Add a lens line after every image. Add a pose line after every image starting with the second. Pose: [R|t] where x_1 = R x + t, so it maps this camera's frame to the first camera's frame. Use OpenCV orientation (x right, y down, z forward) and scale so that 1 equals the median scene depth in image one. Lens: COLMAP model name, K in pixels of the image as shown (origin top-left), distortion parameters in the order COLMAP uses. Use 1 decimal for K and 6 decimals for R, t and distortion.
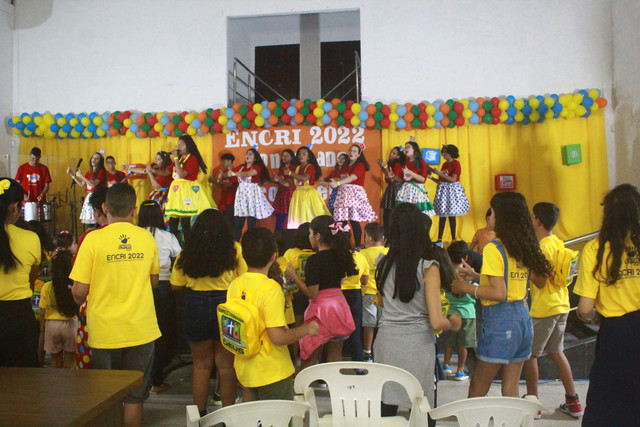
lens RADIAL K [[628.0, 0, 316.3], [0, 628.0, 211.1], [0, 0, 1]] dist [-0.082458, 0.000000]
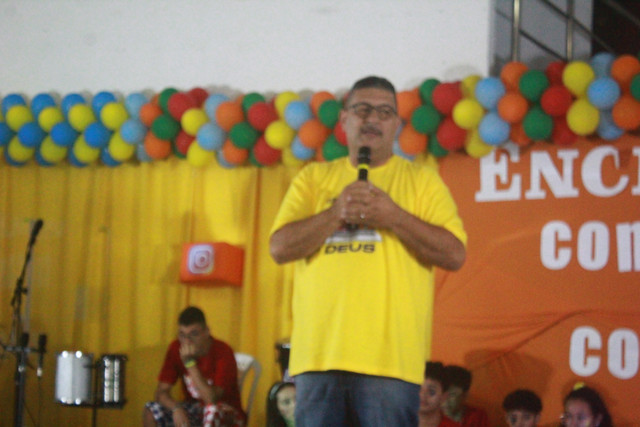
lens RADIAL K [[1615.0, 0, 299.7], [0, 1615.0, 205.7], [0, 0, 1]] dist [0.089926, 0.000000]
pose [[0.950370, 0.019101, -0.310535, 0.026501], [-0.053259, 0.993369, -0.101893, -0.009918], [0.306530, 0.113375, 0.945085, 0.194824]]
